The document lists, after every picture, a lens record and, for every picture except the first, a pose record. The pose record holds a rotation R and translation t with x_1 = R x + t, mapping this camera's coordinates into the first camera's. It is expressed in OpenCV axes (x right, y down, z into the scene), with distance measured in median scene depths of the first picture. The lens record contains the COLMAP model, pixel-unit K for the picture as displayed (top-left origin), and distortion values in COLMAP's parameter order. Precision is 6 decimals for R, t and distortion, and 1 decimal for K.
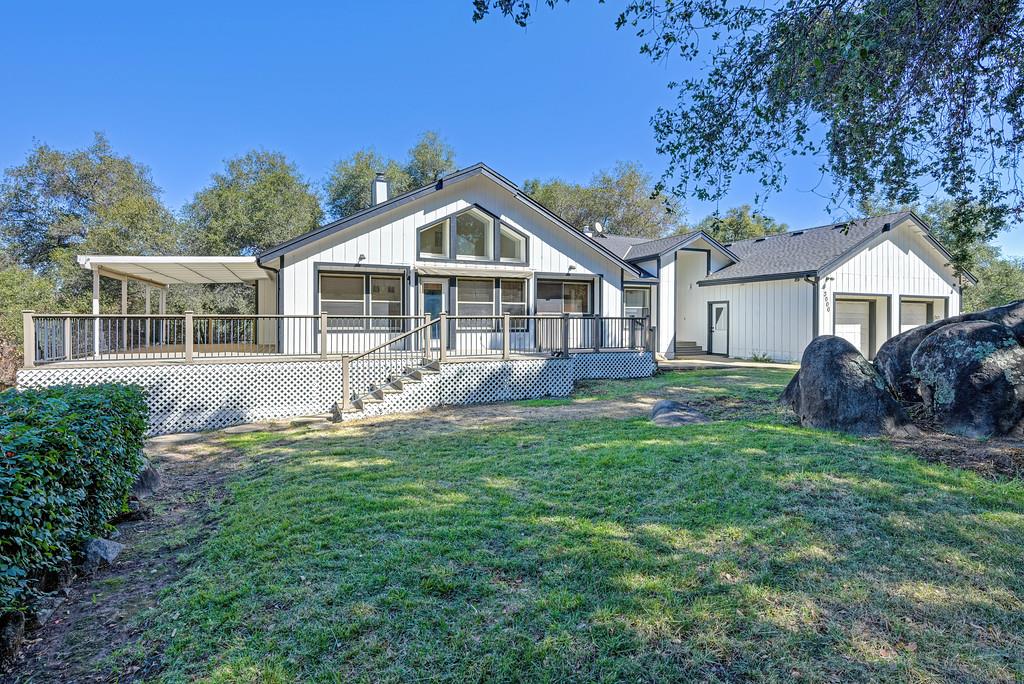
lens RADIAL K [[507.4, 0, 512.1], [0, 507.4, 328.6], [0, 0, 1]] dist [0.001550, 0.000179]
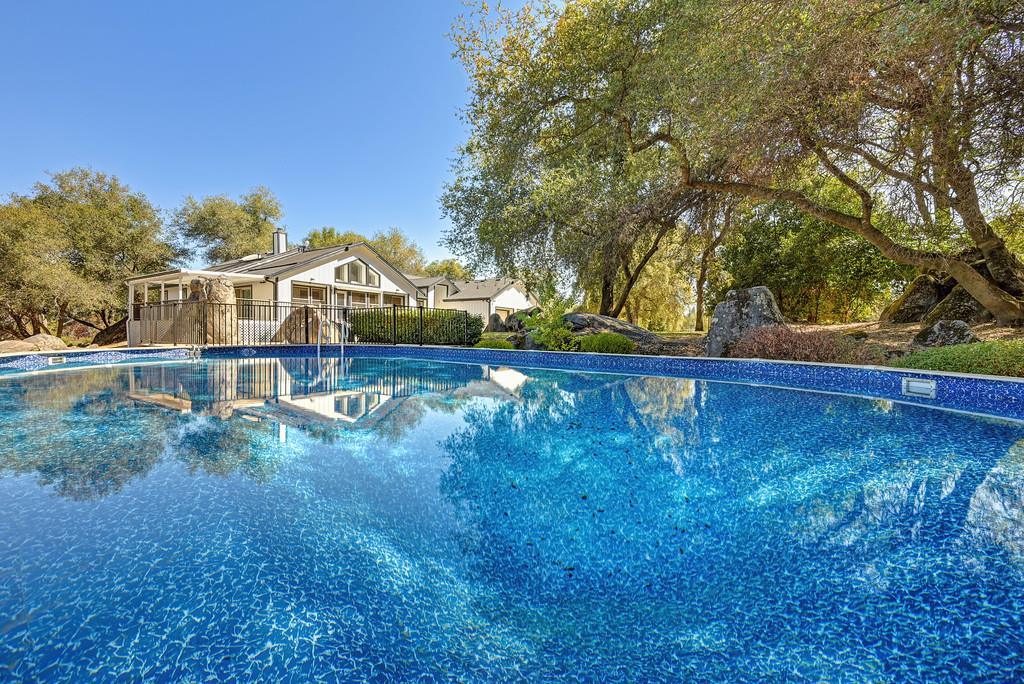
lens RADIAL K [[402.5, 0, 514.1], [0, 402.5, 336.2], [0, 0, 1]] dist [-0.000280, -0.000069]
pose [[0.817692, 0.002069, 0.575653, -0.523400], [-0.001427, 0.999998, -0.001568, 0.093694], [-0.575655, 0.000461, 0.817693, -0.814162]]
